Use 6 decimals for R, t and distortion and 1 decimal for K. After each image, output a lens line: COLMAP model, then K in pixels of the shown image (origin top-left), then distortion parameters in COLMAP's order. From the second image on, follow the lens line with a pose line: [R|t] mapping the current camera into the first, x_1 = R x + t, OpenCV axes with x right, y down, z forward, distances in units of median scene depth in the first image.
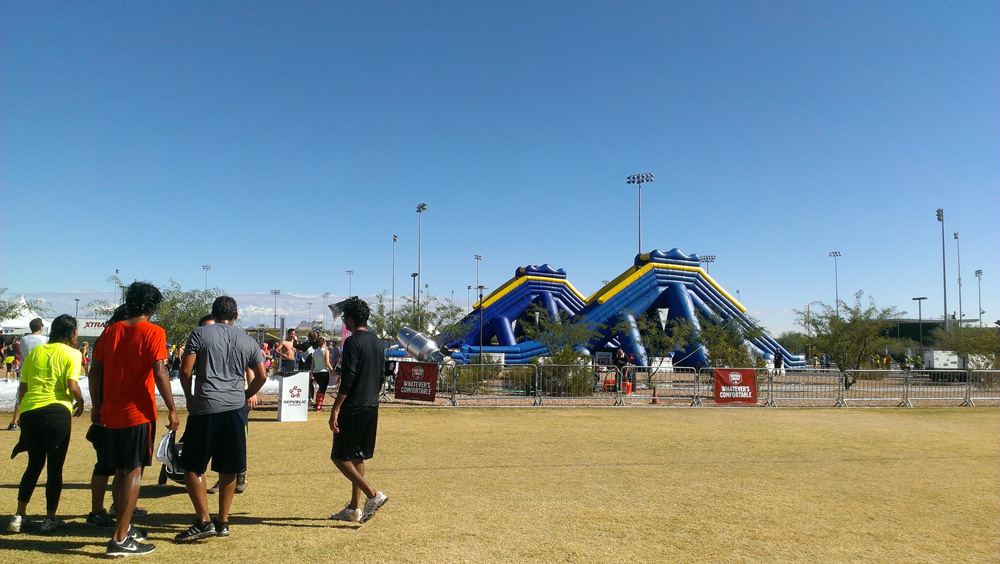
lens RADIAL K [[786.6, 0, 495.9], [0, 786.6, 278.9], [0, 0, 1]] dist [0.044585, -0.032517]
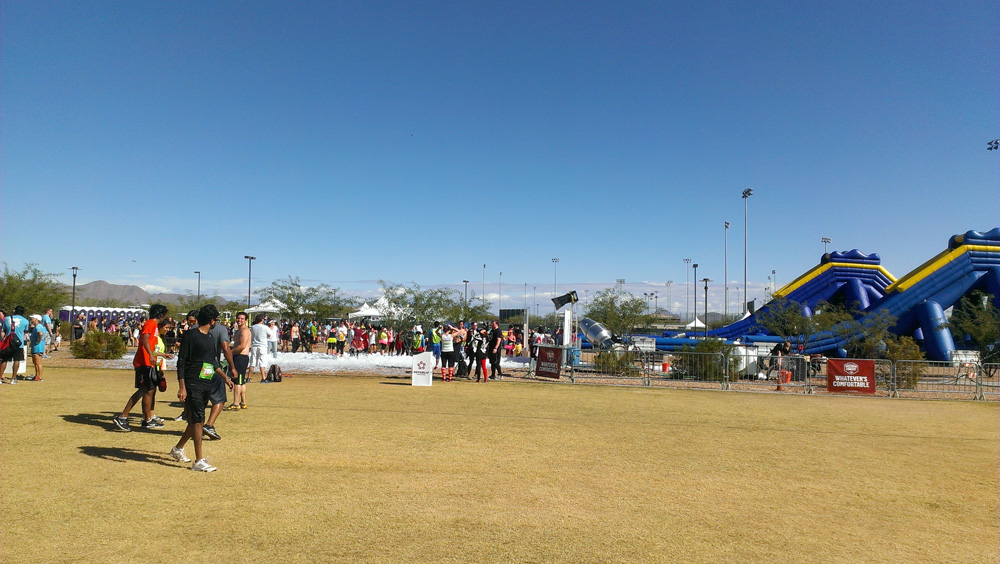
lens RADIAL K [[786.6, 0, 501.8], [0, 786.6, 281.6], [0, 0, 1]] dist [0.044585, -0.032517]
pose [[0.907350, -0.016495, -0.420053, 0.099346], [0.024517, 0.999605, 0.013705, -0.004531], [0.419661, -0.022734, 0.907396, -0.043677]]
